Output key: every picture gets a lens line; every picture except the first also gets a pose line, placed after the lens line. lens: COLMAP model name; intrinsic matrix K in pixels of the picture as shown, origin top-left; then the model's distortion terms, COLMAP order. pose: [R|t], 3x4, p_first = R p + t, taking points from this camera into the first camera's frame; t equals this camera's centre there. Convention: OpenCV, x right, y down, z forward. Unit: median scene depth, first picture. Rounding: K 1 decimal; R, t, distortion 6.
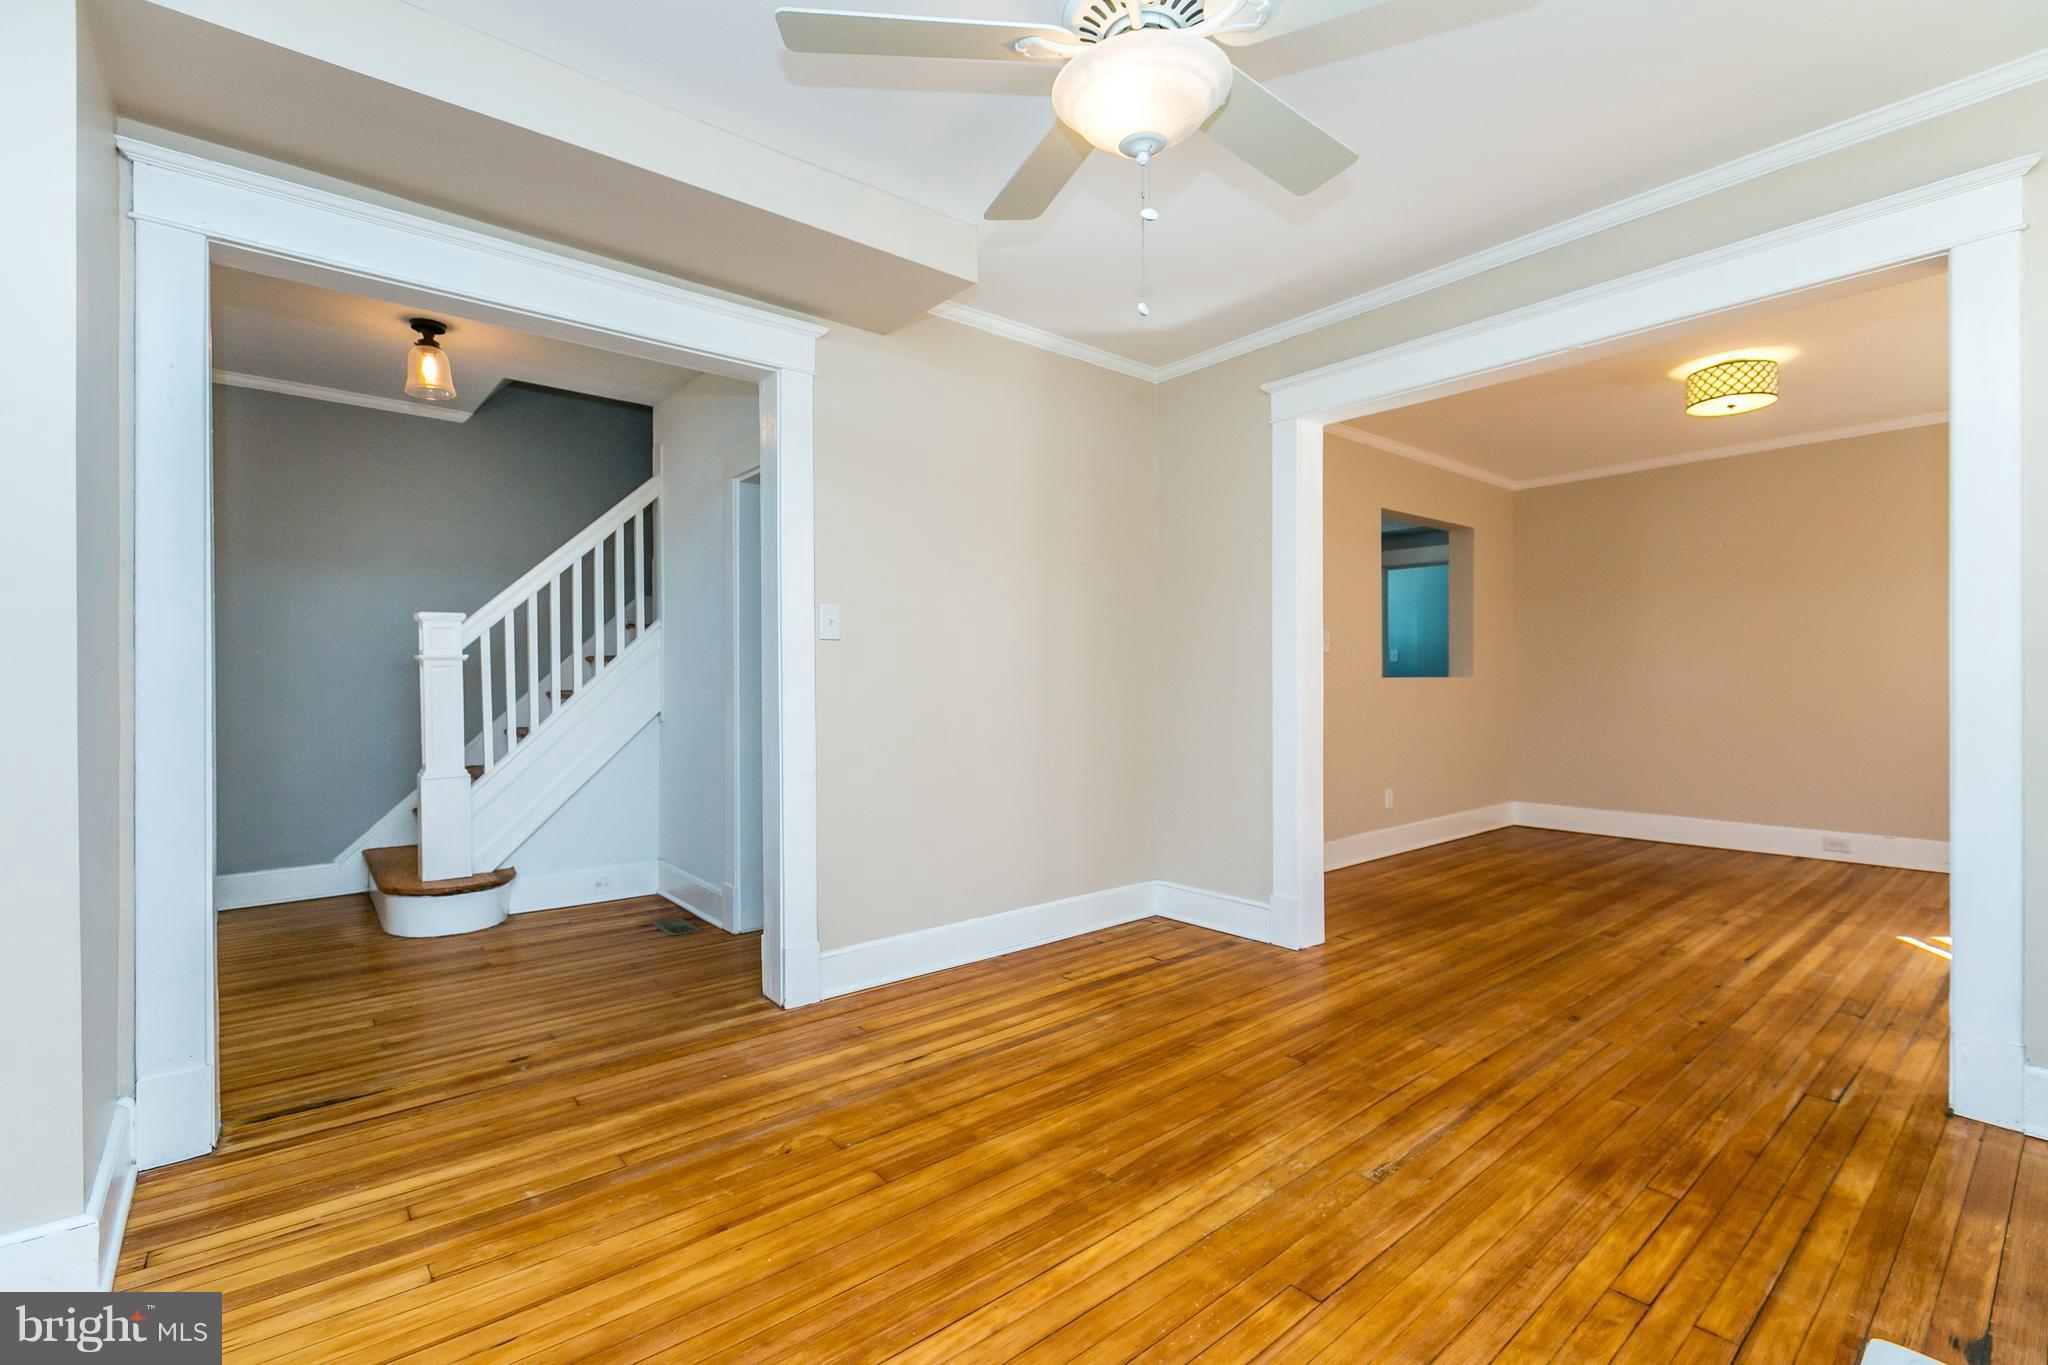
lens RADIAL K [[915.8, 0, 1030.0], [0, 915.8, 674.4], [0, 0, 1]] dist [0.004181, -0.001831]
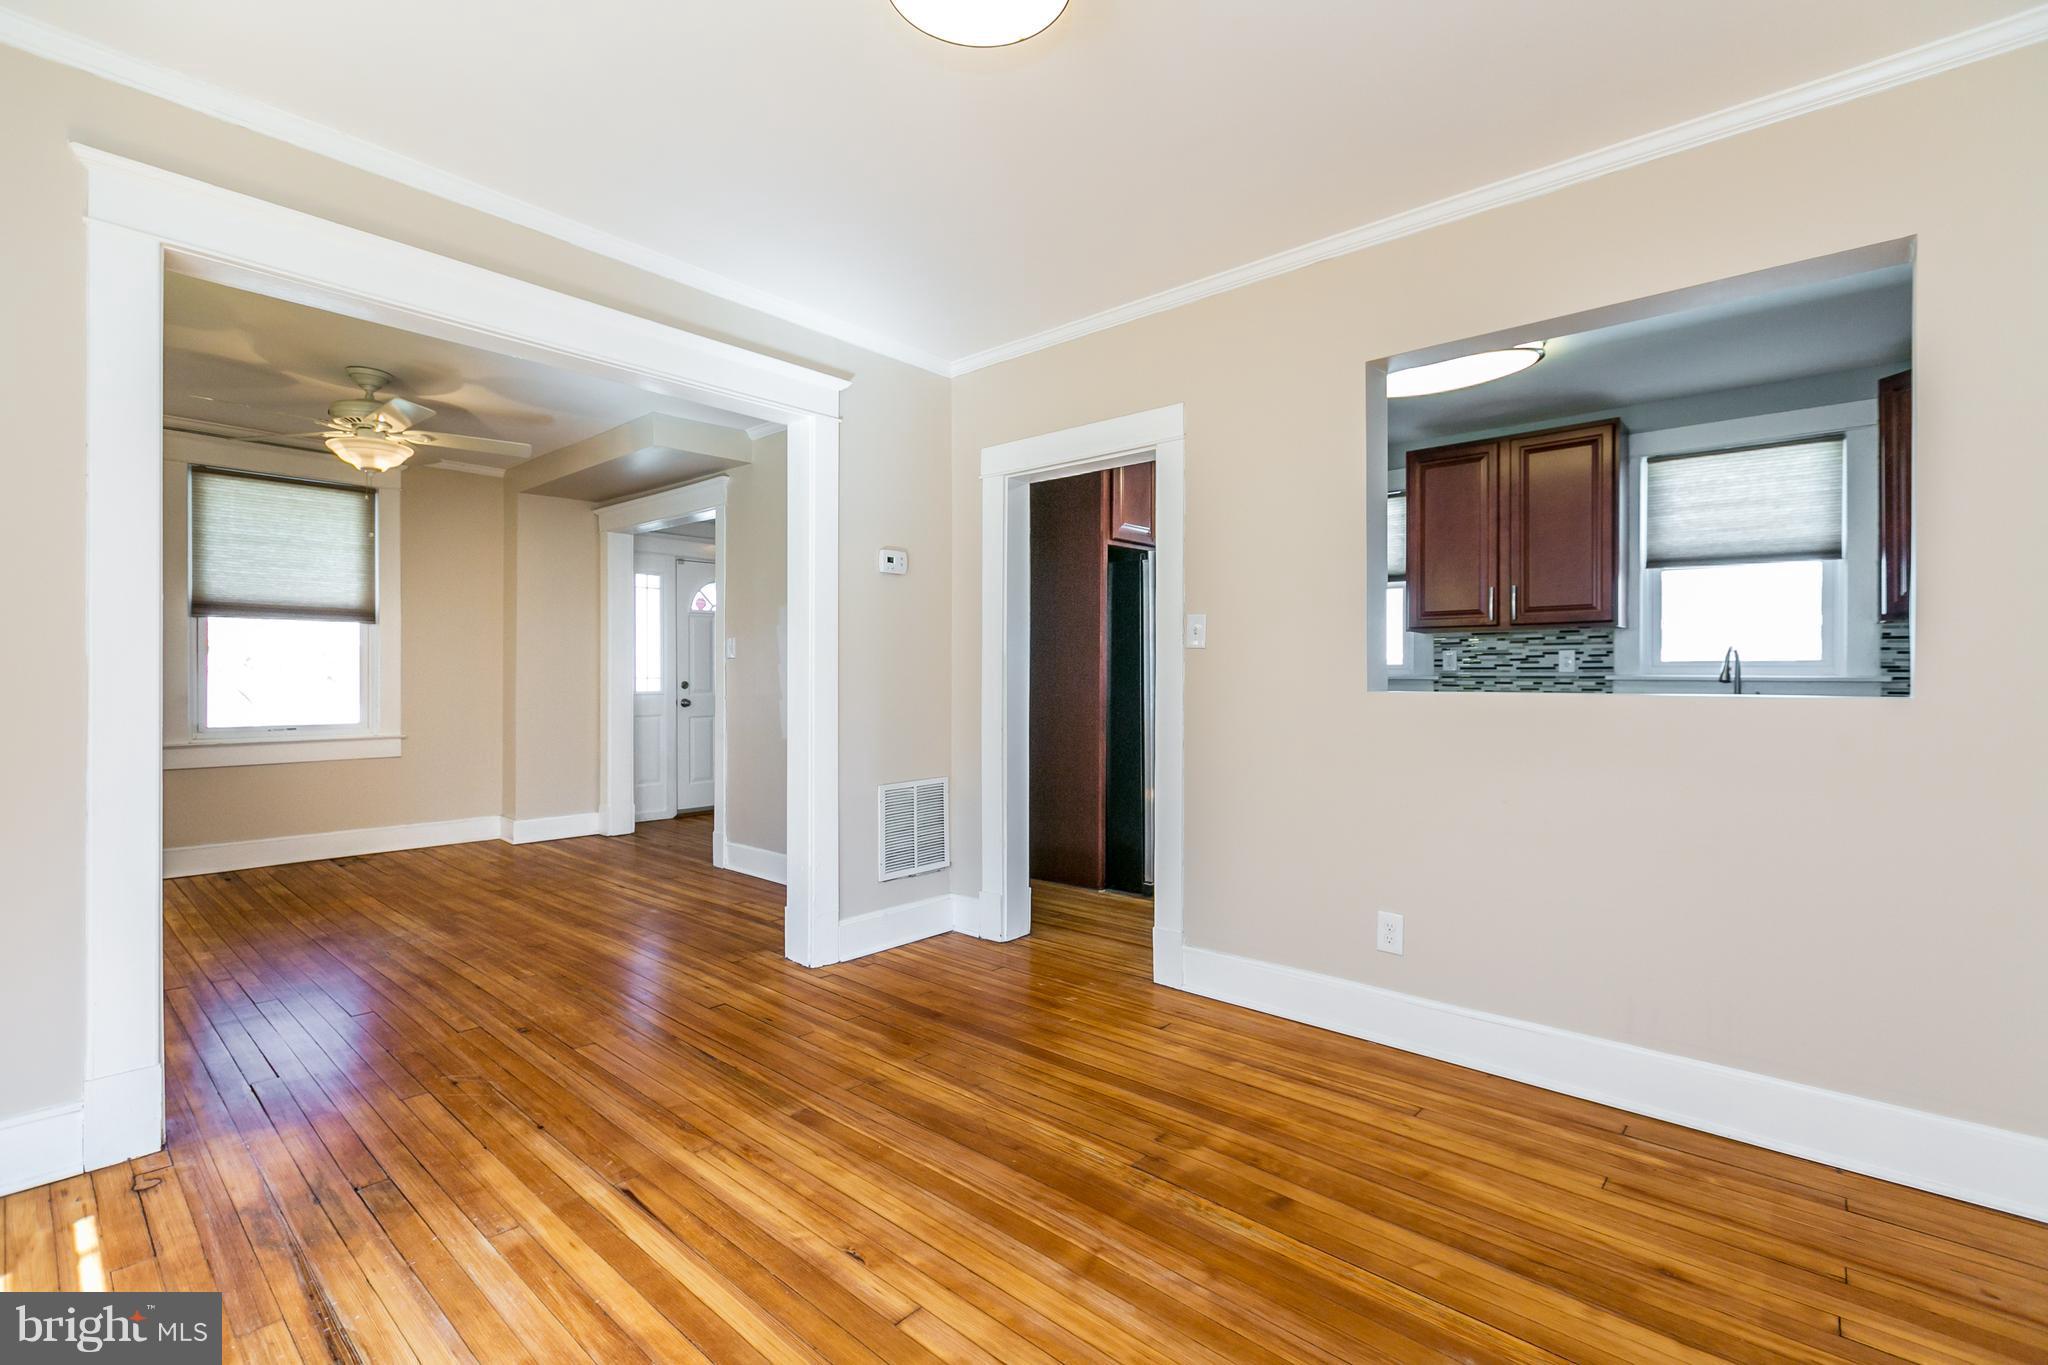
lens RADIAL K [[915.8, 0, 1013.6], [0, 915.8, 676.0], [0, 0, 1]] dist [0.004181, -0.001831]
pose [[0.133854, 0.001748, -0.990999, 1.804094], [-0.002061, 0.999997, 0.001485, -0.012765], [0.990999, 0.001843, 0.133857, 1.523339]]
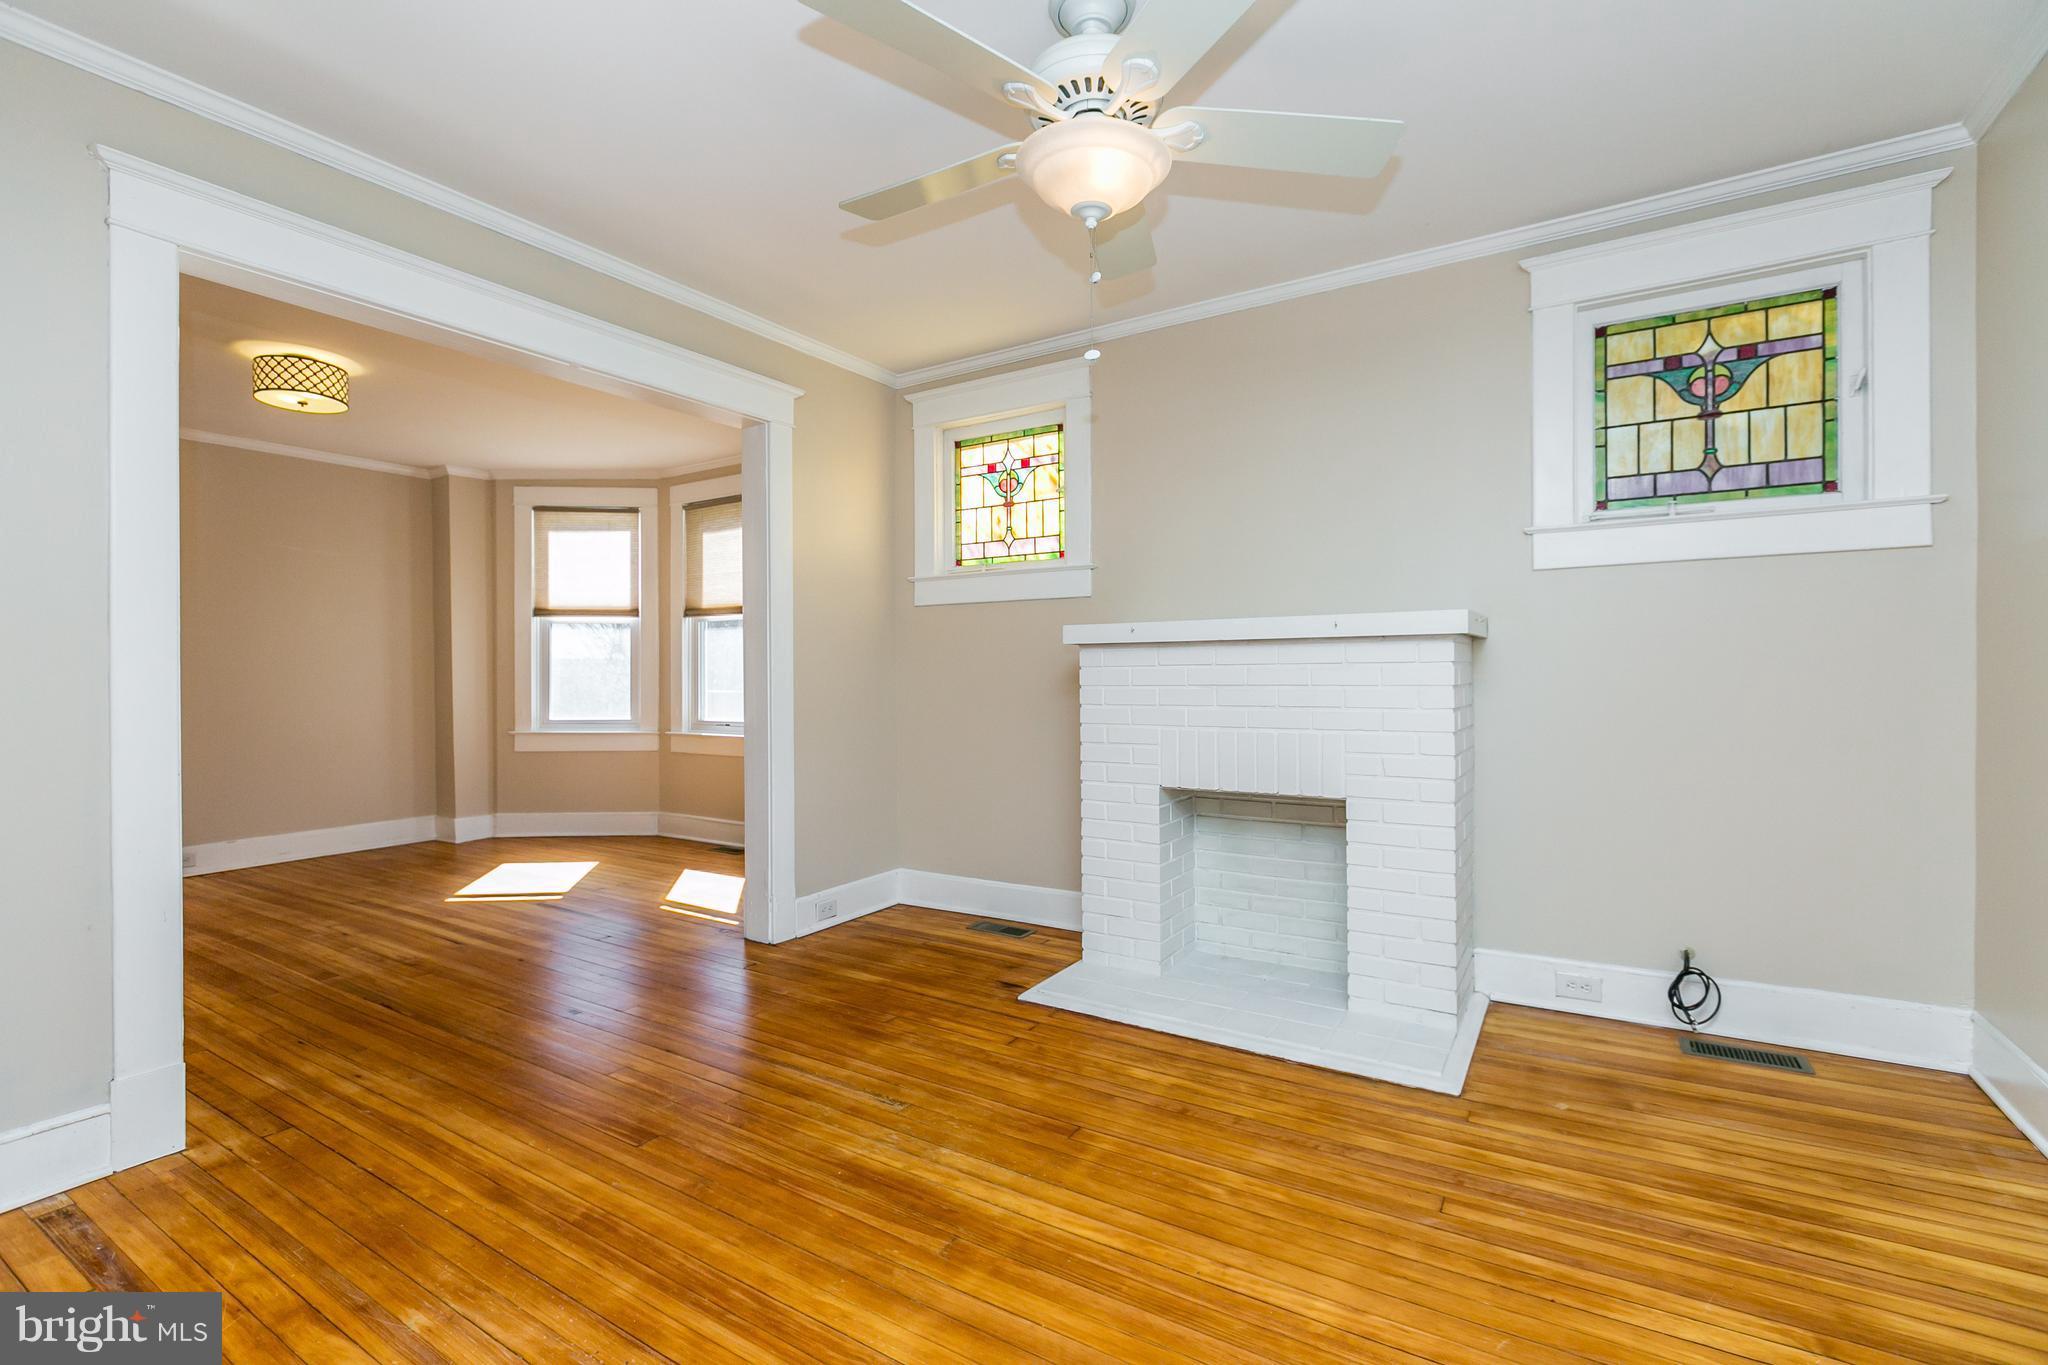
lens RADIAL K [[915.8, 0, 1021.5], [0, 915.8, 681.0], [0, 0, 1]] dist [0.004181, -0.001831]
pose [[-0.302474, -0.001143, 0.953157, -0.589800], [0.006955, 0.999970, 0.003406, 0.003875], [-0.953132, 0.007659, -0.302457, 0.909082]]
